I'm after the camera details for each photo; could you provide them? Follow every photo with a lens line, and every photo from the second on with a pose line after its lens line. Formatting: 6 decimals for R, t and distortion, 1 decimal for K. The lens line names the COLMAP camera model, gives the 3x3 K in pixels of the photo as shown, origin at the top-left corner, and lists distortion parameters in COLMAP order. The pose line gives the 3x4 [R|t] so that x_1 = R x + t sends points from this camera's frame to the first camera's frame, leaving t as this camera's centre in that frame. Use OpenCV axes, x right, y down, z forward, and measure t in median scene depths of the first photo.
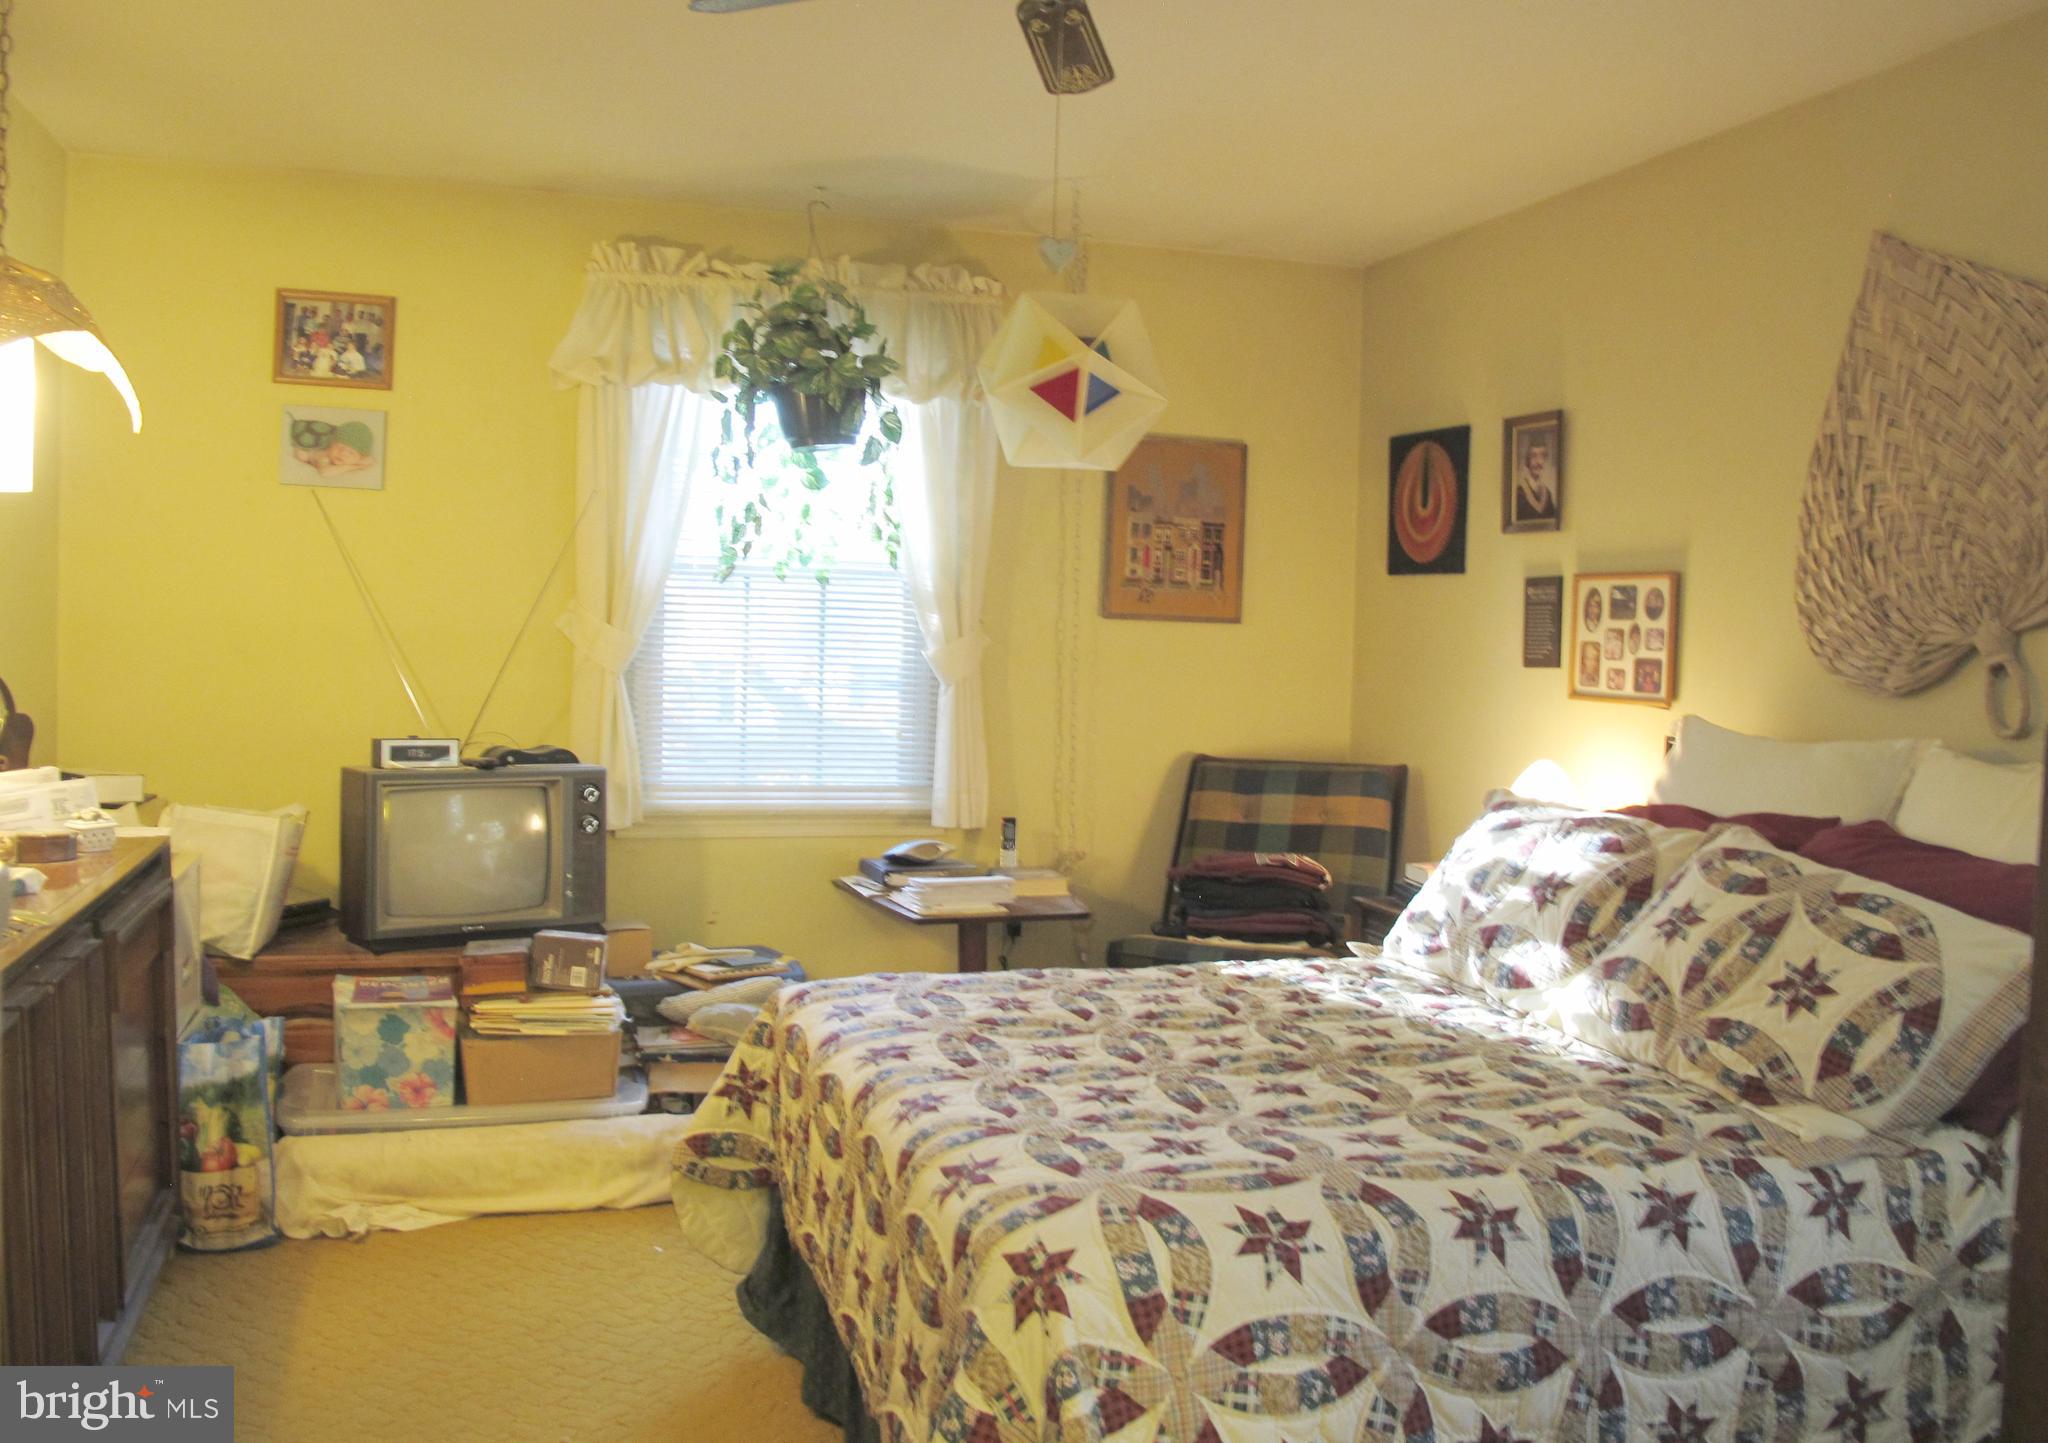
lens RADIAL K [[1773.5, 0, 1024.3], [0, 1773.5, 676.9], [0, 0, 1]] dist [-0.148599, 0.134635]
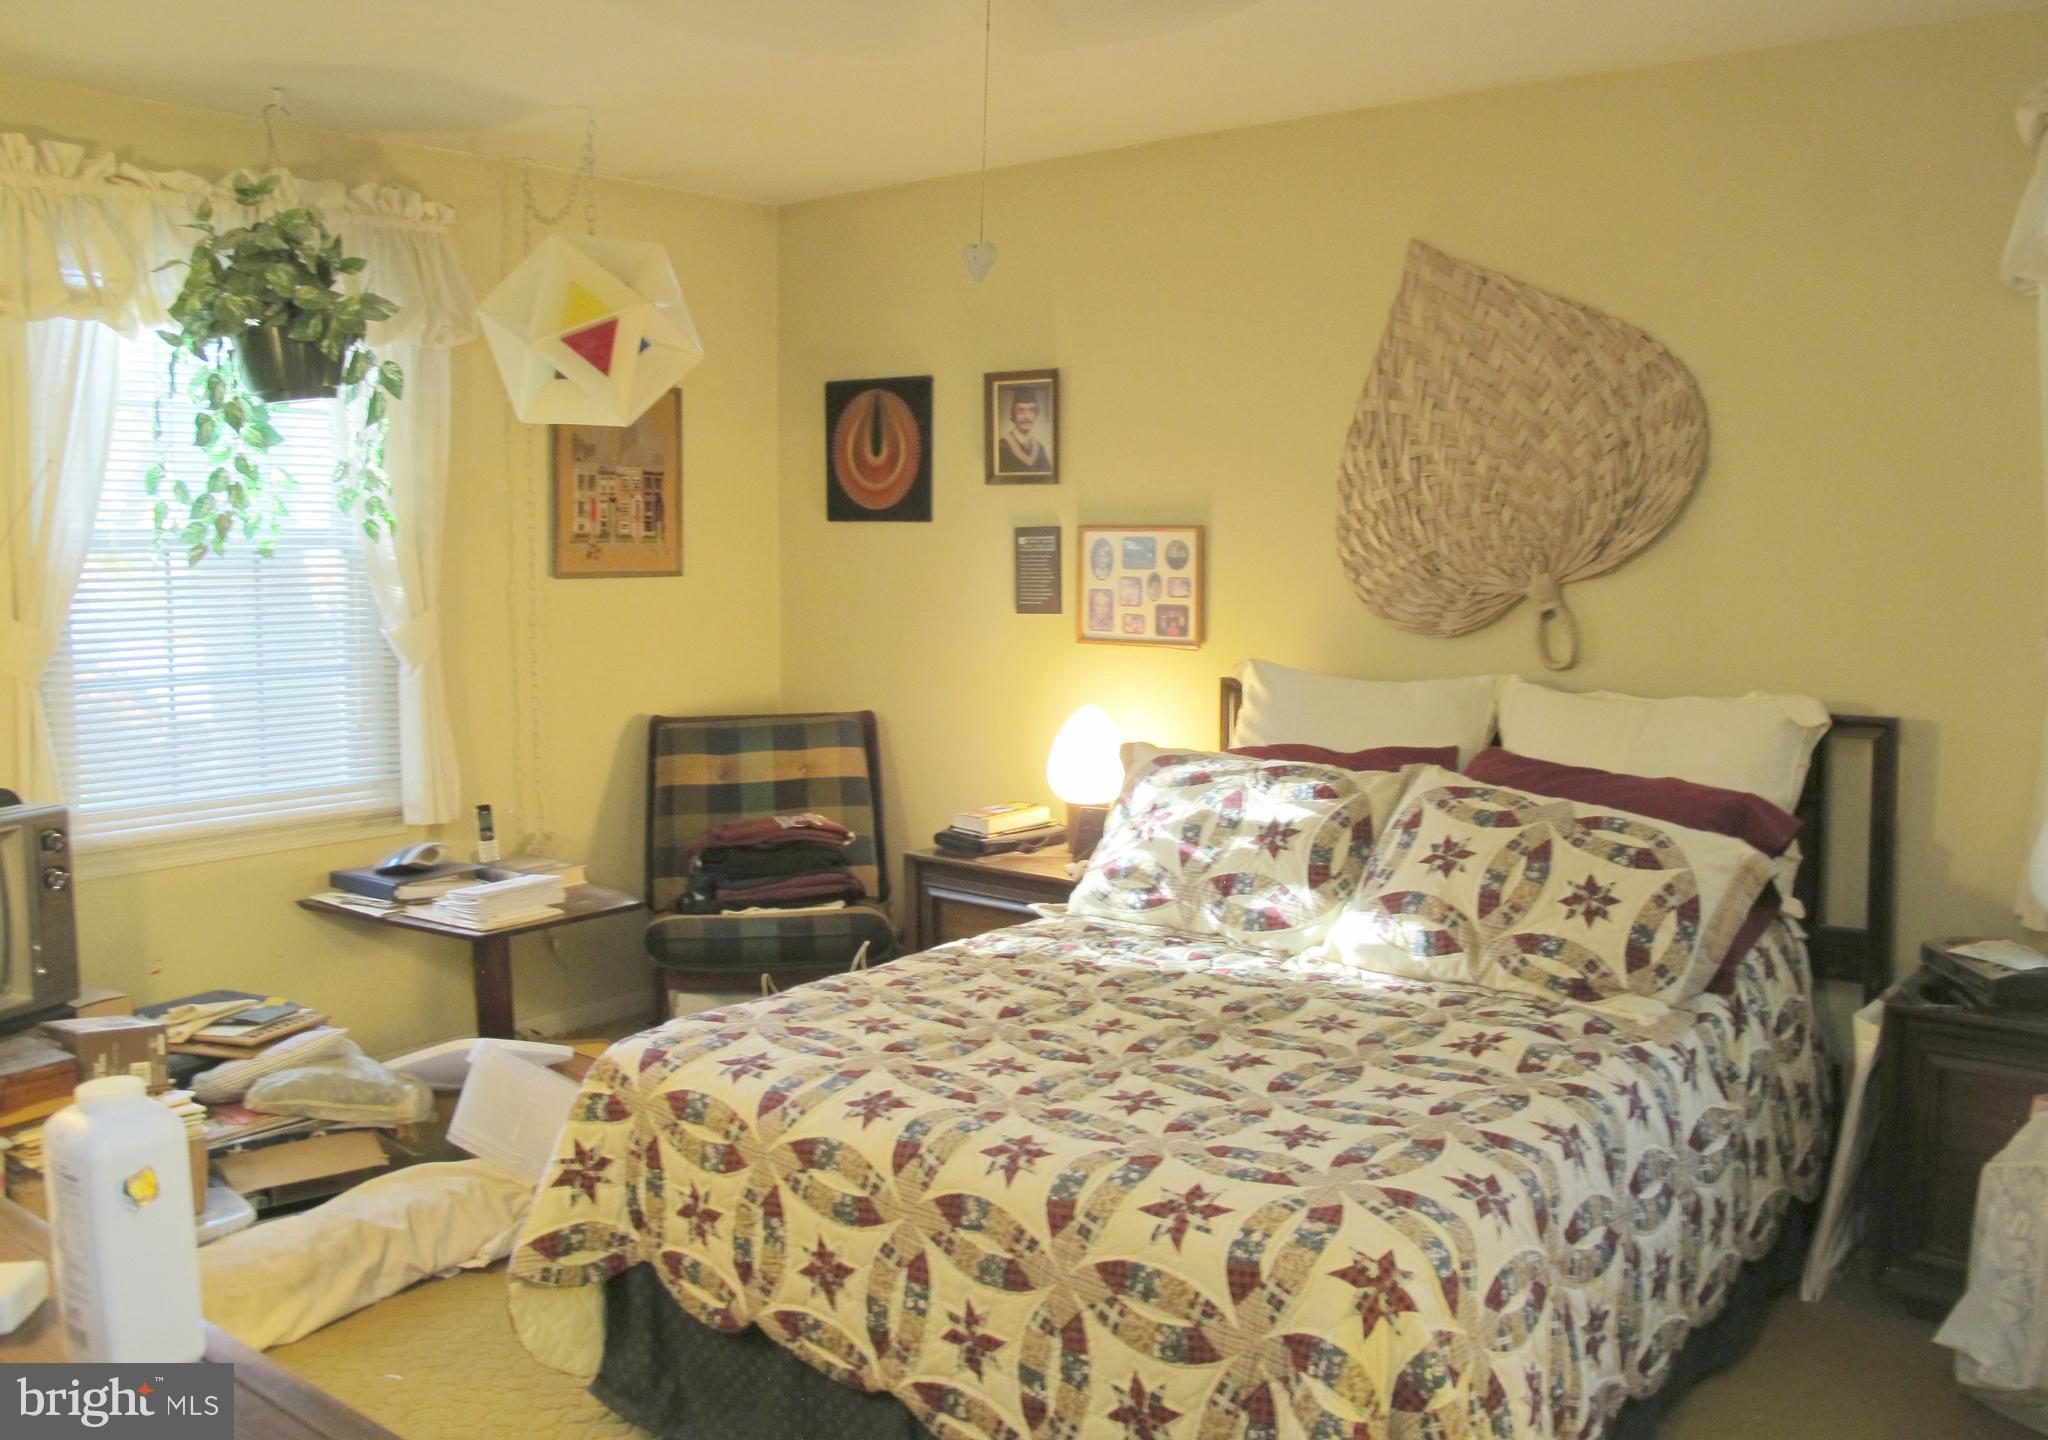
lens RADIAL K [[1824.7, 0, 1027.3], [0, 1824.7, 644.6], [0, 0, 1]] dist [-0.154682, 0.146900]
pose [[0.825727, -0.067138, 0.560061, -0.423615], [0.040274, 0.997375, 0.060183, -0.068694], [-0.562631, -0.027138, 0.826263, 0.126375]]
